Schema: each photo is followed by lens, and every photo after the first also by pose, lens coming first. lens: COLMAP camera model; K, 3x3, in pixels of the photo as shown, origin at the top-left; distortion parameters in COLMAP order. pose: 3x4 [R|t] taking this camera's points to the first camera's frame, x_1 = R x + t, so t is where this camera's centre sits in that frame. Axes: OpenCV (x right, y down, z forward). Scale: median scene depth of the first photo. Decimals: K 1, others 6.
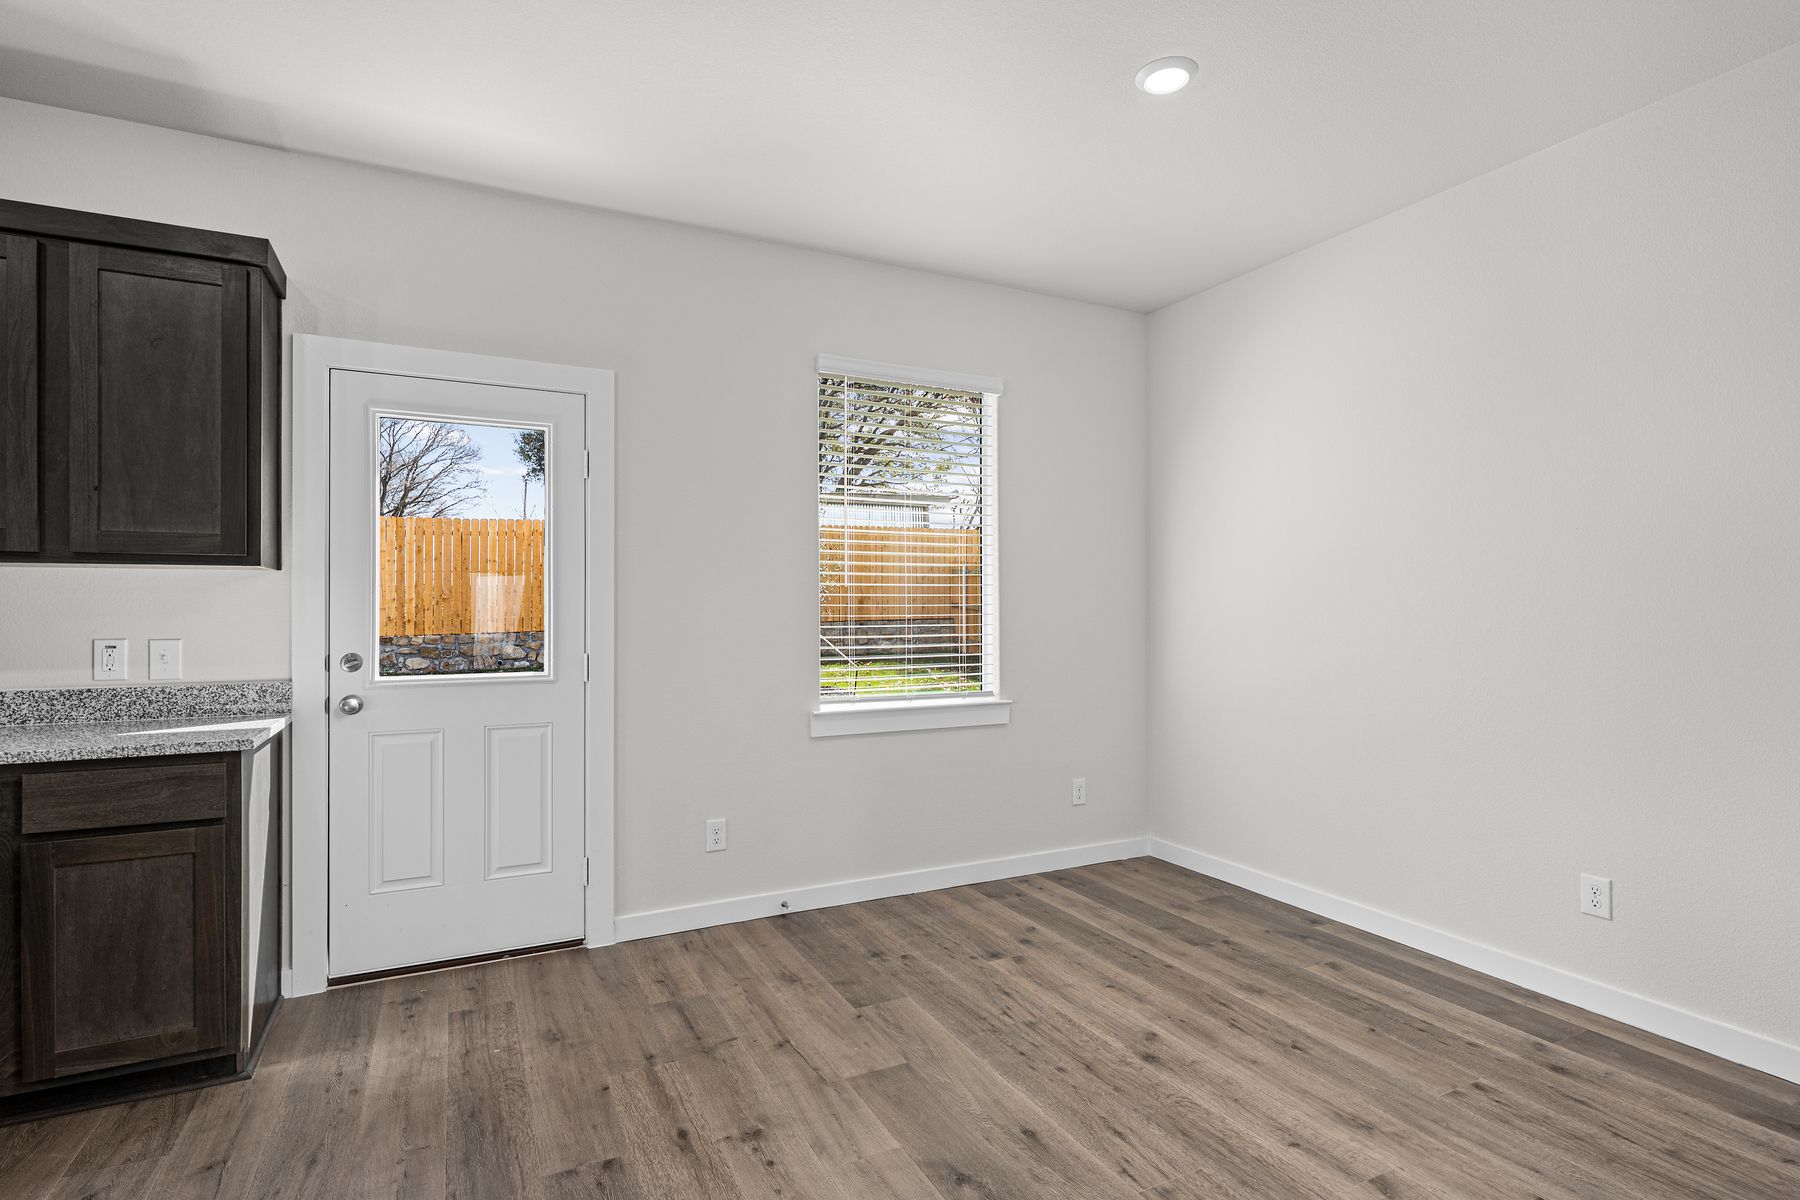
lens RADIAL K [[884.2, 0, 907.3], [0, 884.2, 600.2], [0, 0, 1]] dist [0.000221, 0.000271]
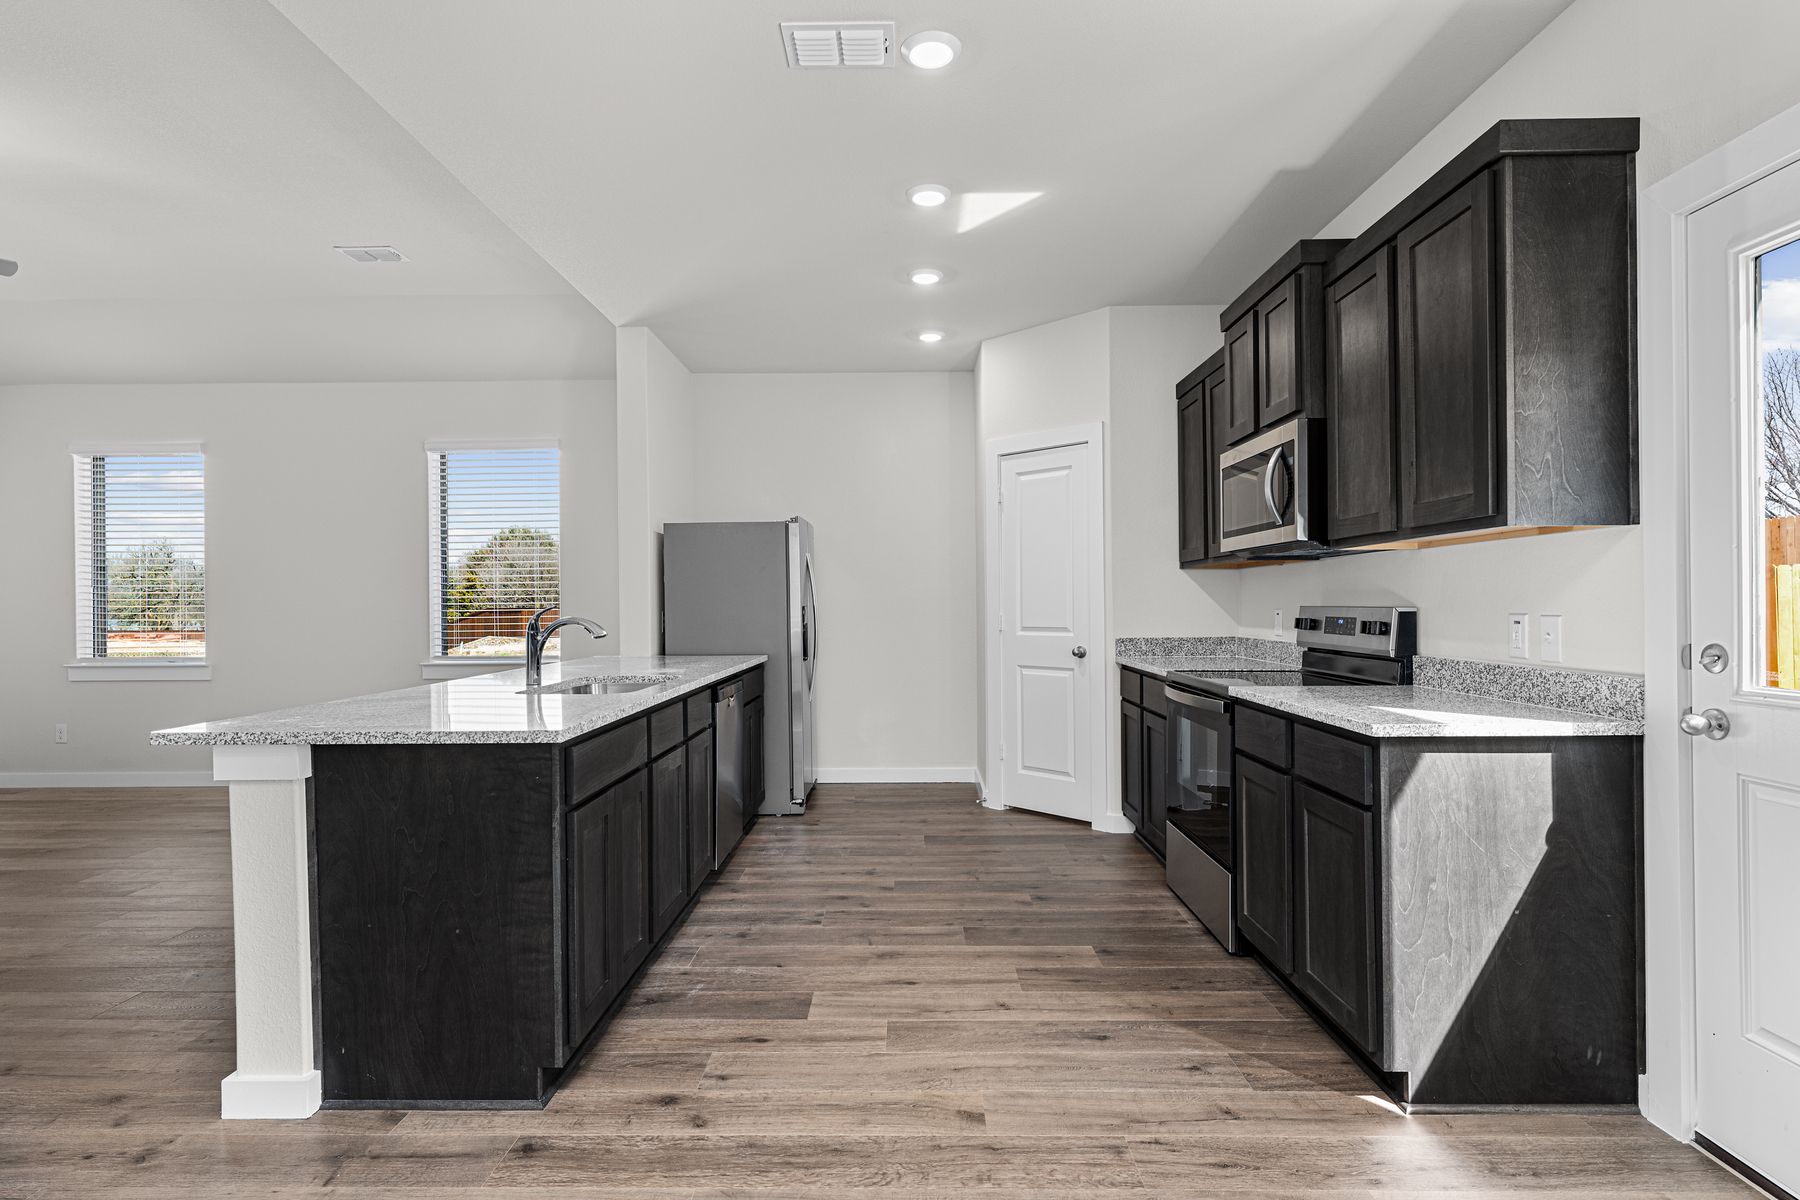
lens RADIAL K [[884.2, 0, 907.3], [0, 884.2, 600.2], [0, 0, 1]] dist [0.000221, 0.000271]
pose [[-0.460263, -0.002928, -0.887778, 0.240490], [0.007613, 0.999945, -0.007244, 0.031793], [0.887750, -0.010093, -0.460216, 0.887732]]
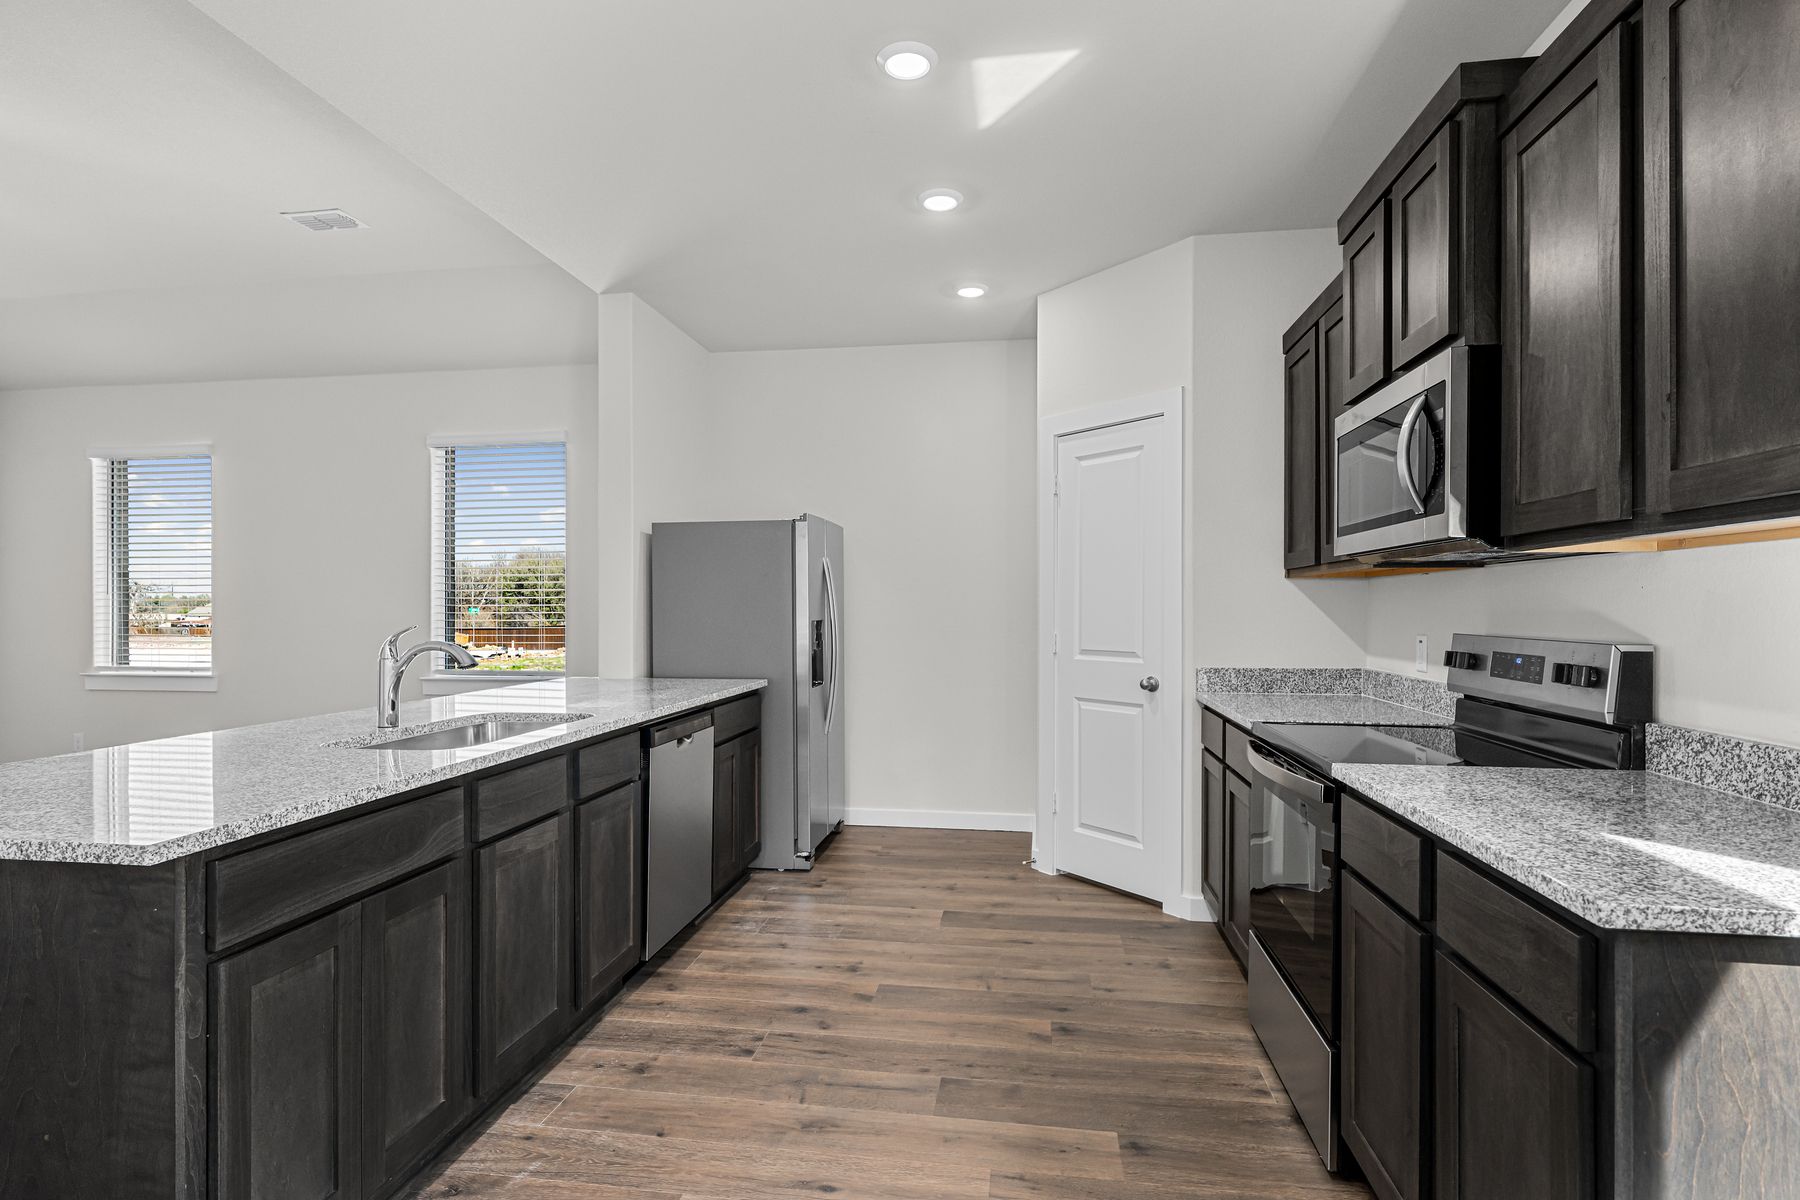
lens RADIAL K [[875.9, 0, 907.9], [0, 875.9, 611.3], [0, 0, 1]] dist [-0.003653, 0.000196]
pose [[-0.582343, -0.000049, -0.812943, -0.164818], [-0.001442, 0.999998, 0.000973, 0.010424], [0.812942, 0.001739, -0.582342, 0.867391]]
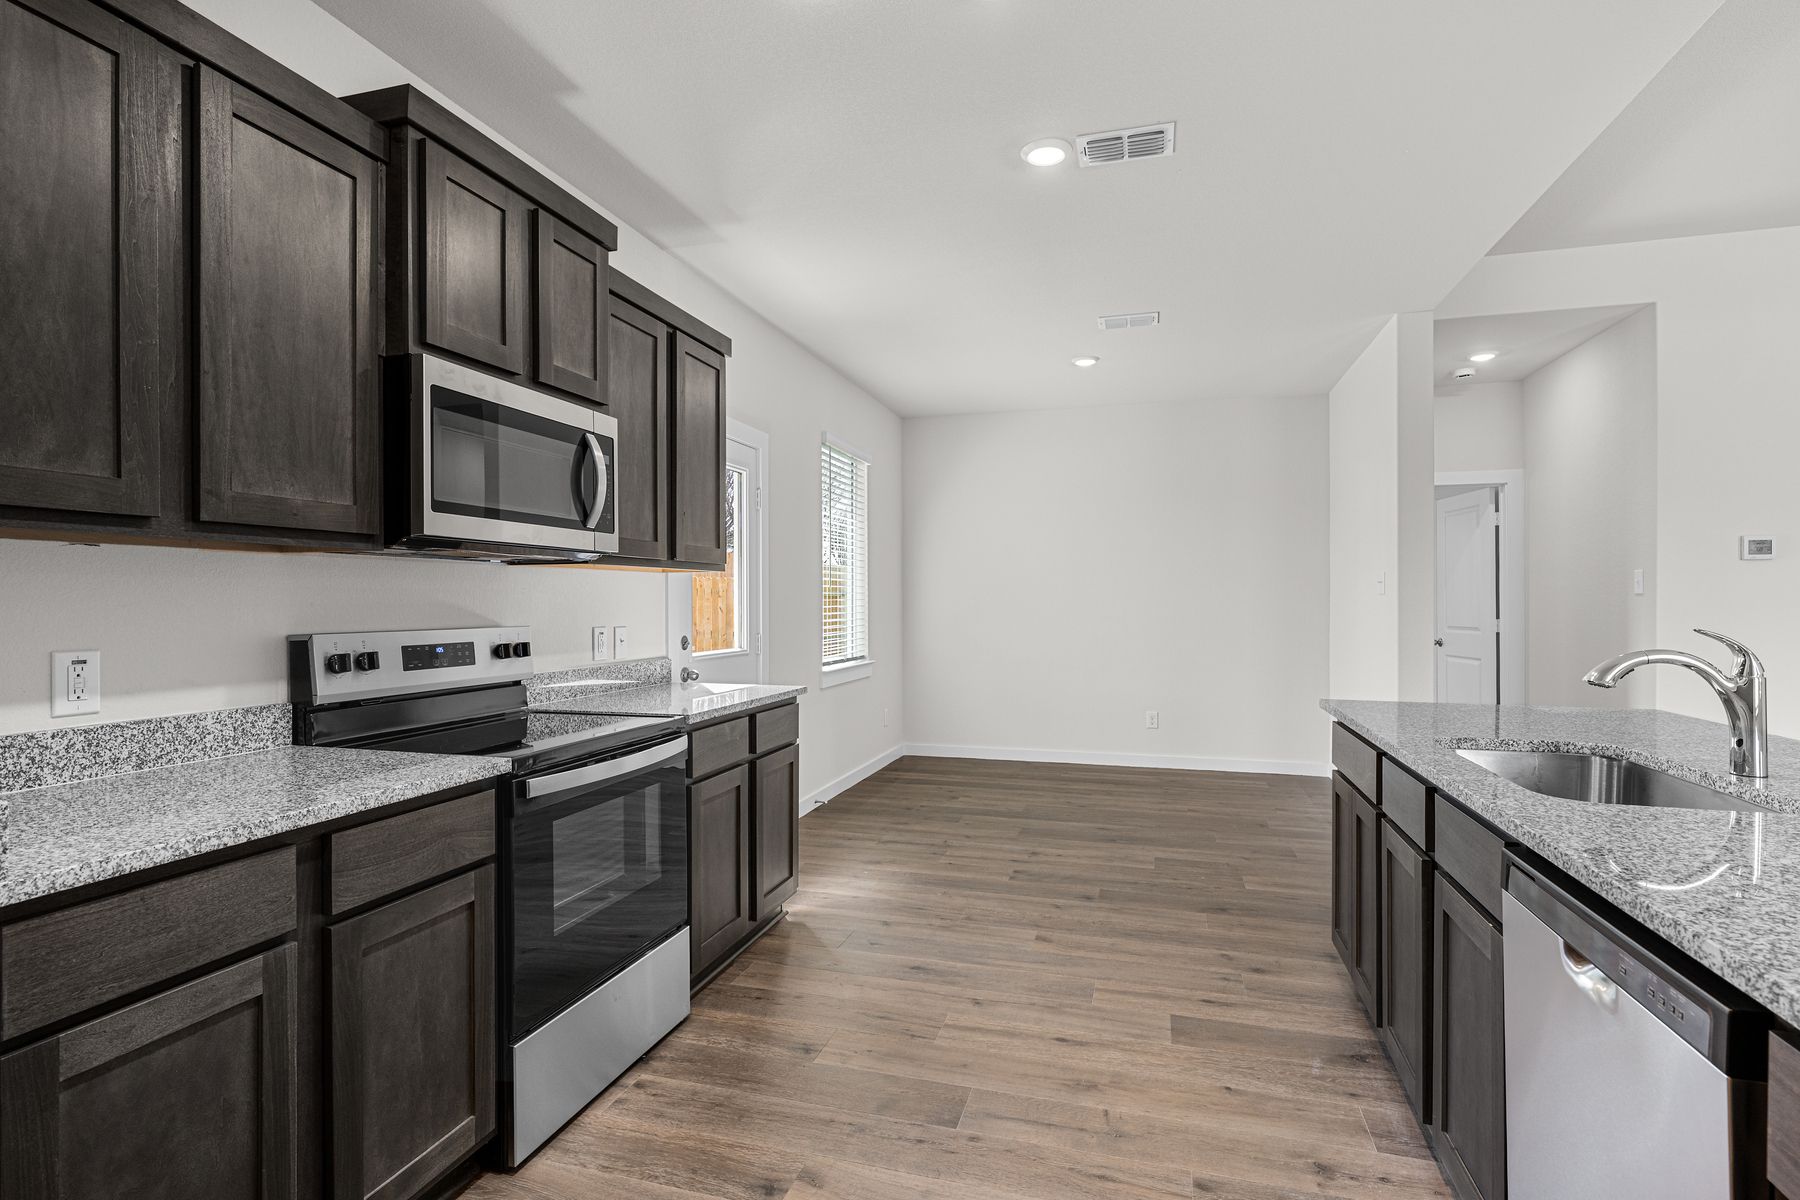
lens RADIAL K [[824.4, 0, 900.0], [0, 824.4, 600.0], [0, 0, 1]] dist [0.025715, 0.000133]
pose [[0.701248, -0.000012, 0.712918, -1.483934], [0.000509, 1.000000, -0.000483, 0.005932], [-0.712918, 0.000701, 0.701247, -0.117537]]
